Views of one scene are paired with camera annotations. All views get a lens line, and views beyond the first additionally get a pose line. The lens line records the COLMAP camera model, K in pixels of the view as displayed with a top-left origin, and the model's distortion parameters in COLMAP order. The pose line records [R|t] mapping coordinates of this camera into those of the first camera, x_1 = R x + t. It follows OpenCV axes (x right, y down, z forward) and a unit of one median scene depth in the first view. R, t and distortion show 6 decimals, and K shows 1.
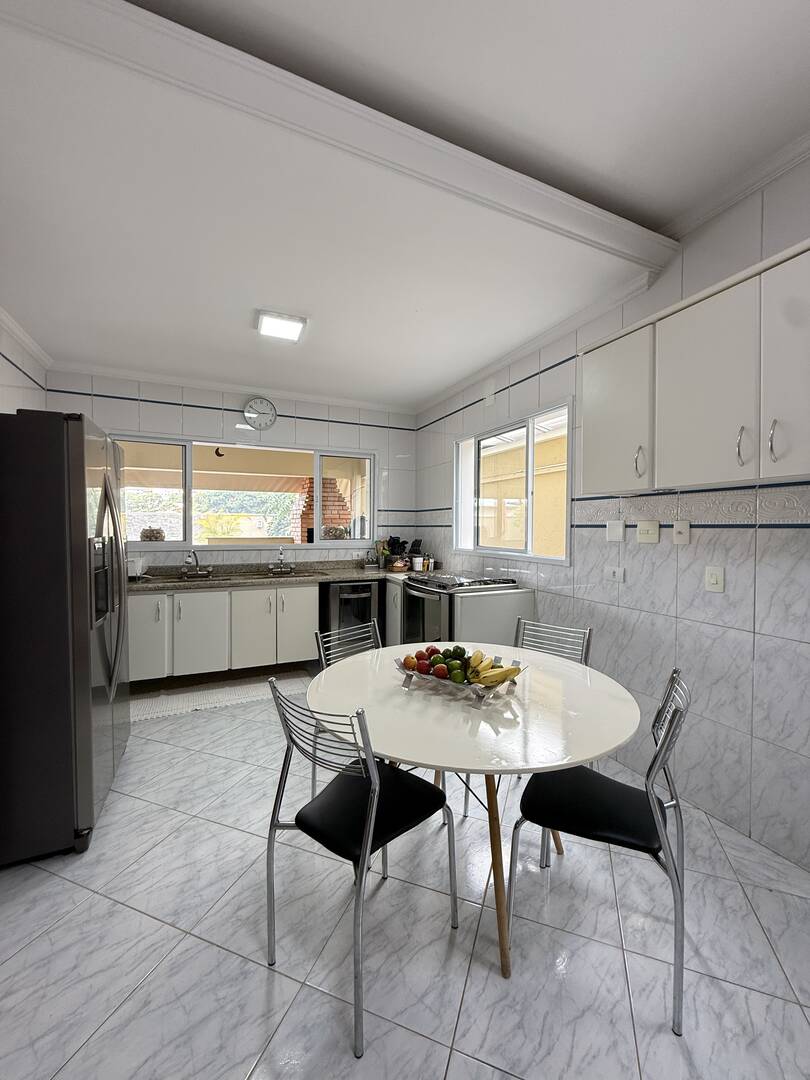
lens RADIAL K [[429.7, 0, 404.7], [0, 429.7, 537.7], [0, 0, 1]] dist [-0.001332, 0.000646]
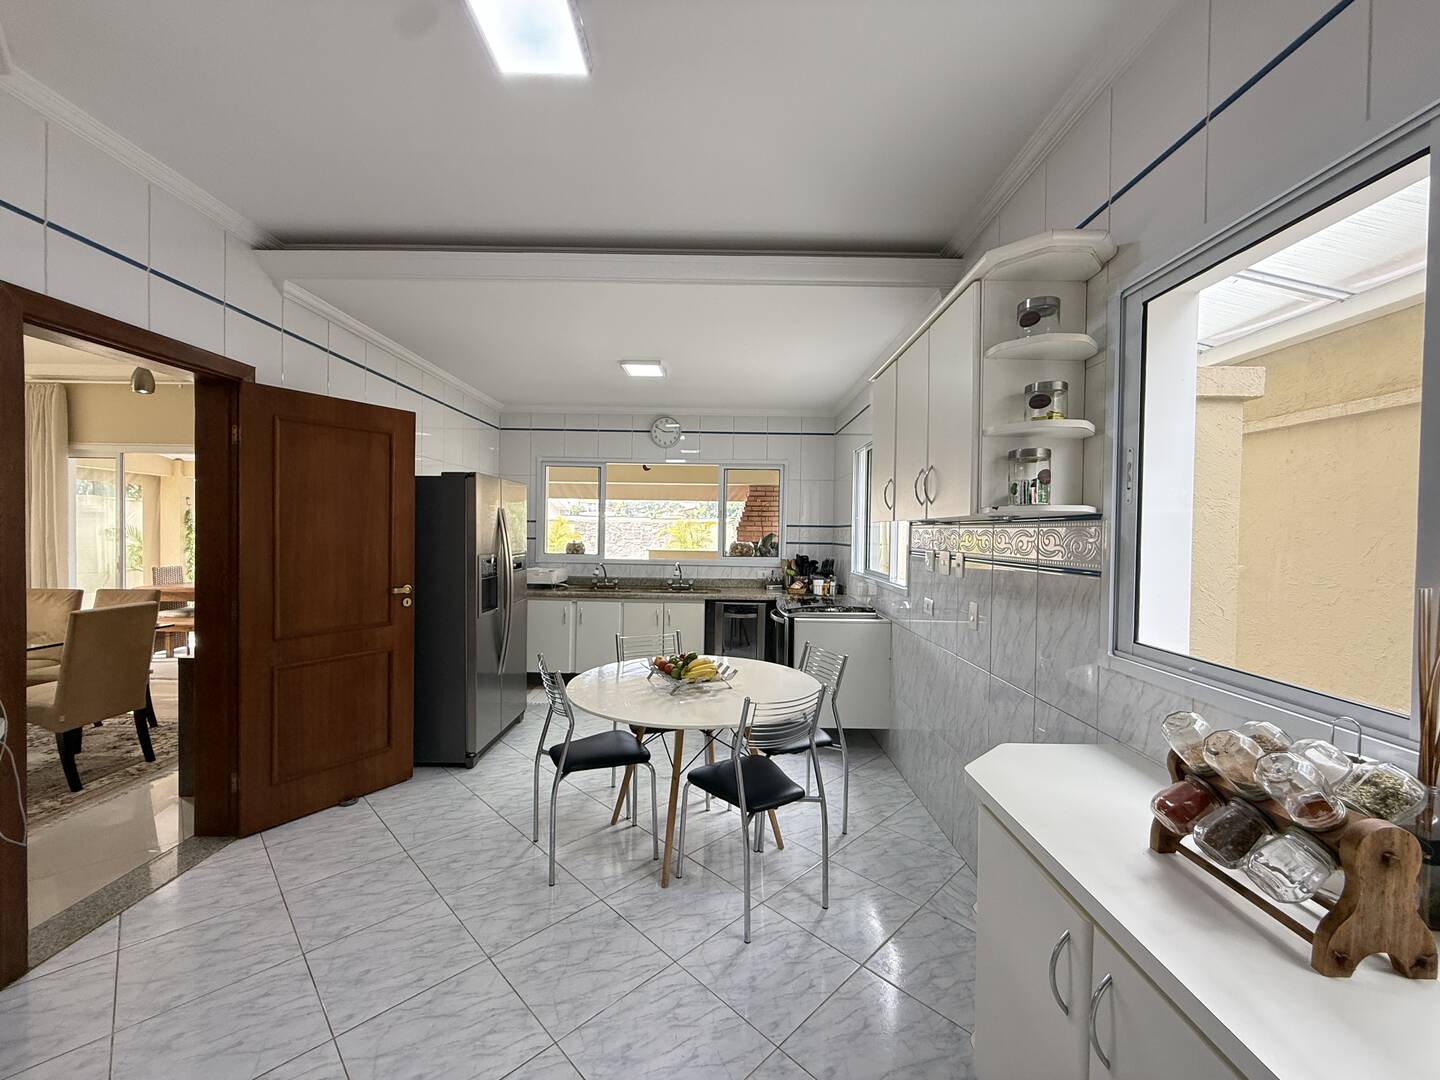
lens RADIAL K [[572.9, 0, 714.6], [0, 572.9, 541.4], [0, 0, 1]] dist [-0.001332, 0.000646]
pose [[0.906896, 0.017574, -0.420988, 0.622662], [-0.022202, 0.999735, -0.006094, -0.039865], [0.420769, 0.014874, 0.907046, -0.332643]]
